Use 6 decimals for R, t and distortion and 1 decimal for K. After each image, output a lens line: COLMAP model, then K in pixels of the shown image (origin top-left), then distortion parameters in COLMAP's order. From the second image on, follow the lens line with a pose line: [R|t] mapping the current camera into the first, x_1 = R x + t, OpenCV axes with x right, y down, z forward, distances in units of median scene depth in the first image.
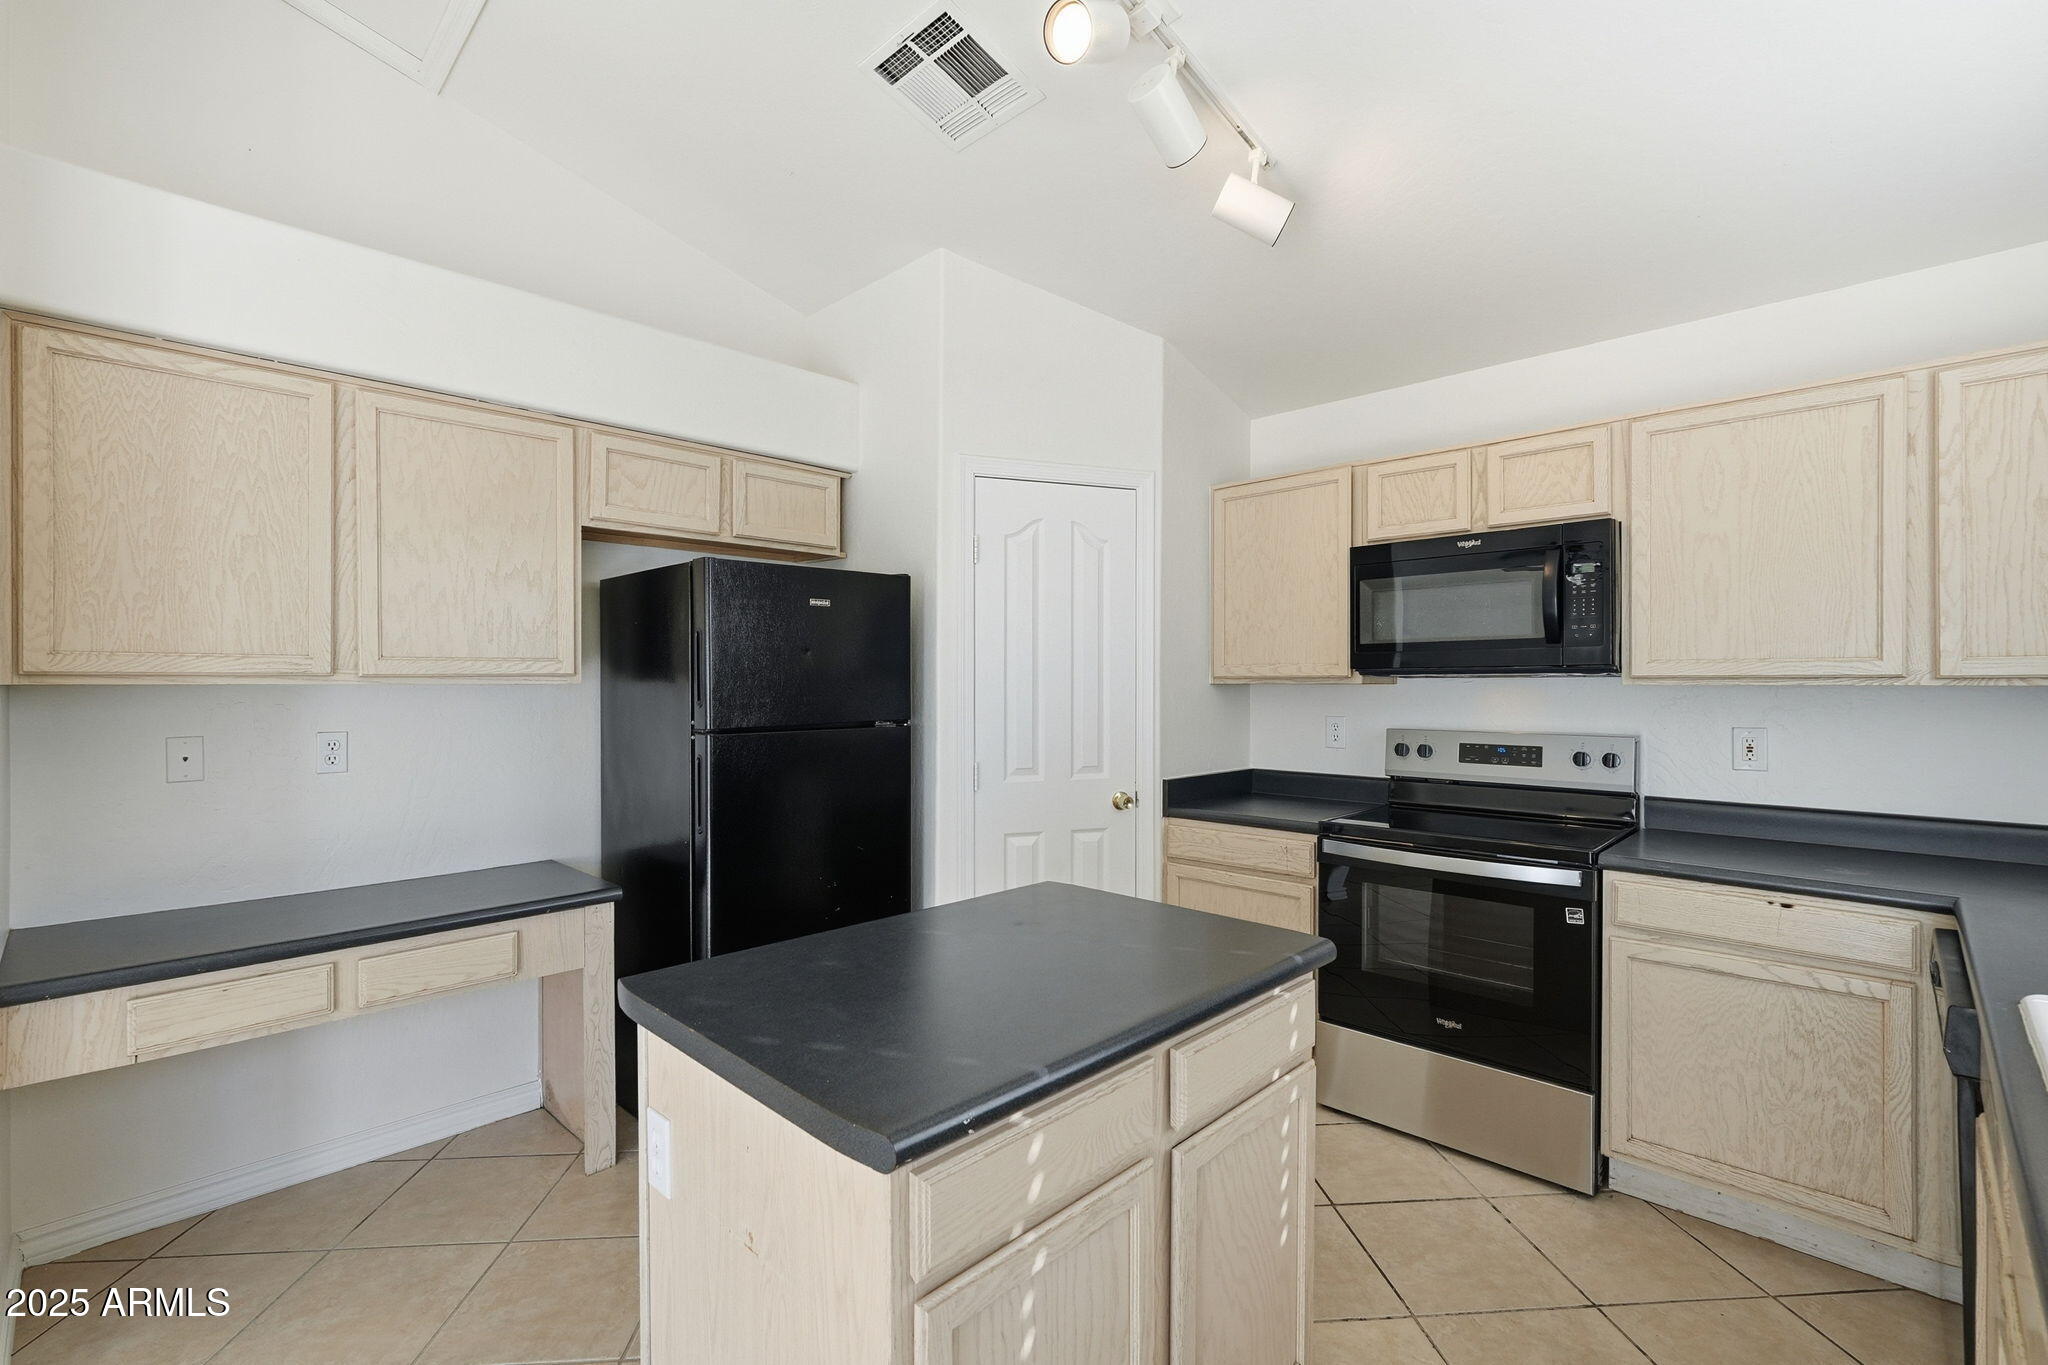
lens RADIAL K [[897.8, 0, 1043.3], [0, 897.8, 683.5], [0, 0, 1]] dist [-0.017527, 0.004989]
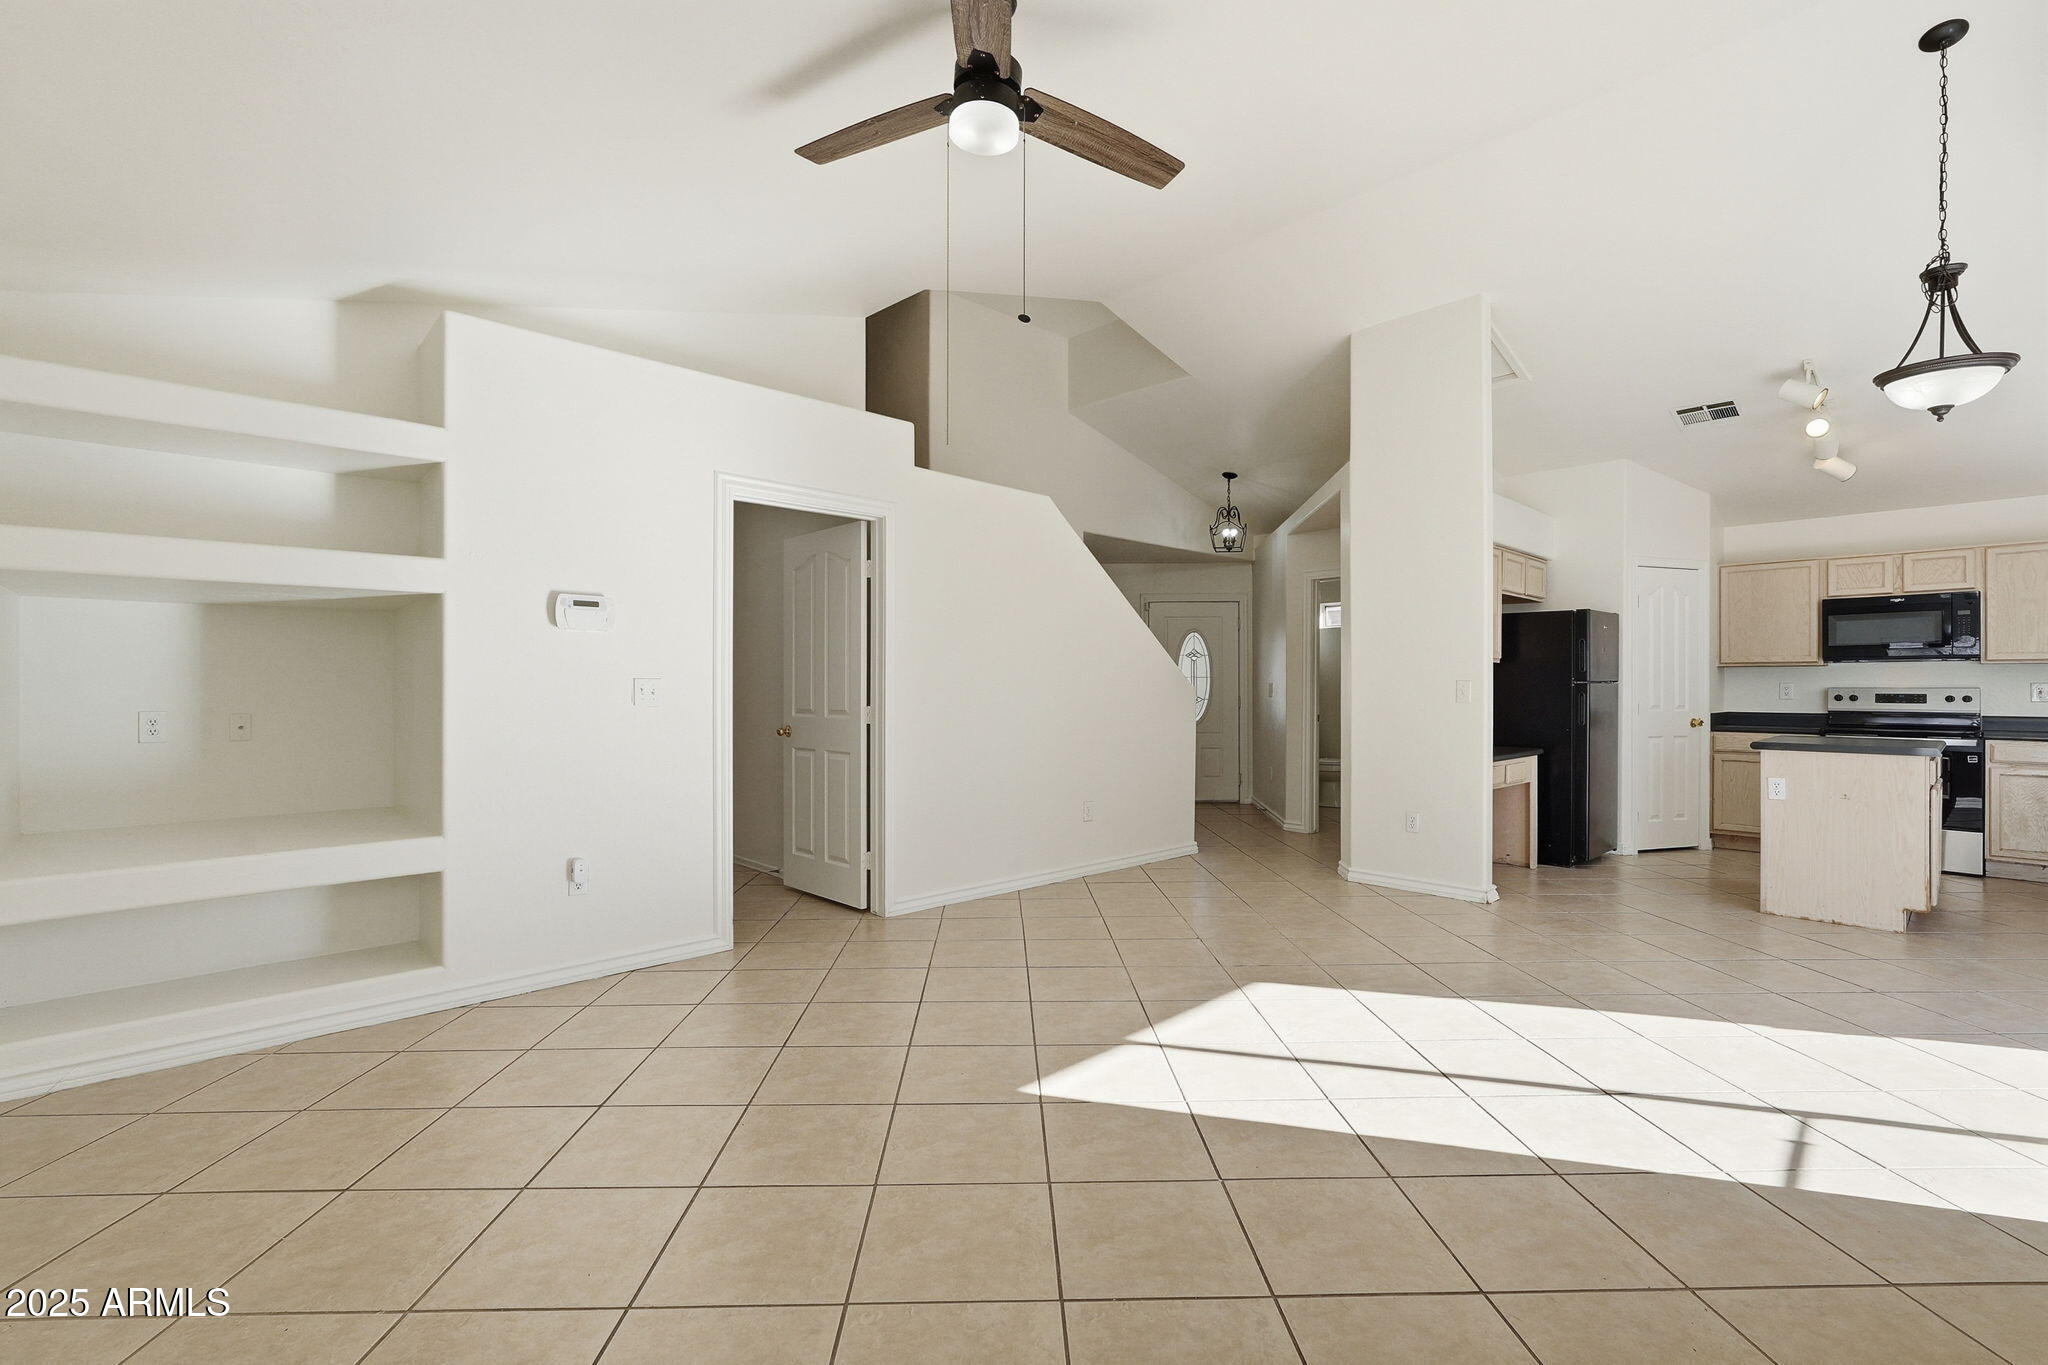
lens RADIAL K [[897.8, 0, 1019.3], [0, 897.8, 688.3], [0, 0, 1]] dist [-0.017527, 0.004989]
pose [[0.998378, 0.003040, -0.056851, -1.522635], [-0.002971, 0.999995, 0.001306, 0.062186], [0.056855, -0.001135, 0.998382, -1.267760]]
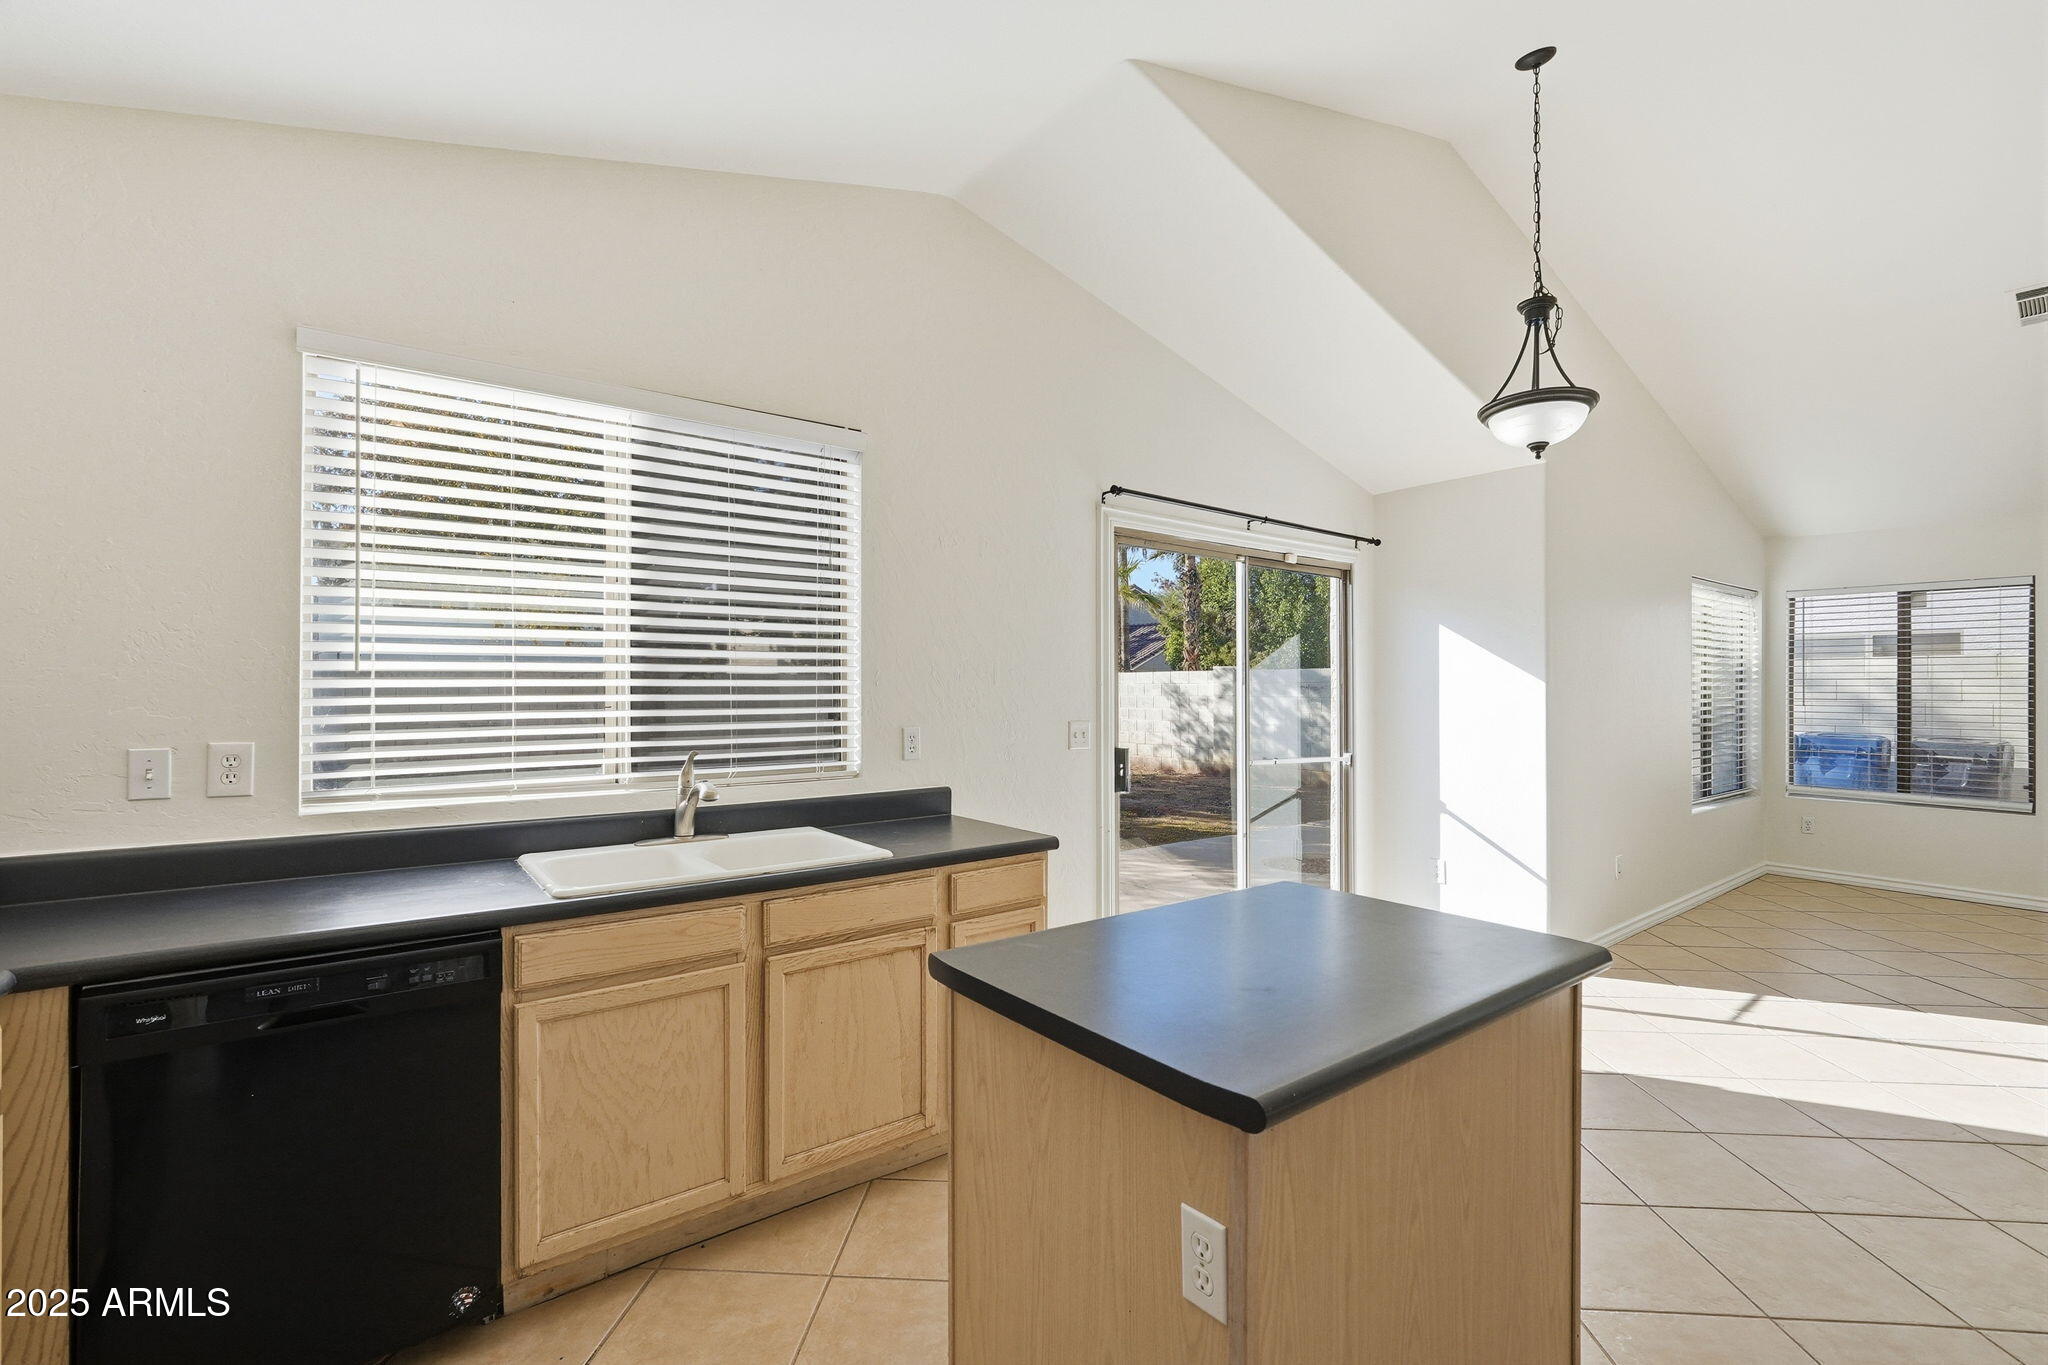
lens RADIAL K [[897.8, 0, 1033.6], [0, 897.8, 689.6], [0, 0, 1]] dist [-0.017527, 0.004989]
pose [[-0.989360, -0.005089, 0.145401, 0.032991], [-0.004279, 0.999974, 0.005884, -0.004460], [-0.145427, 0.005199, -0.989355, 1.089058]]
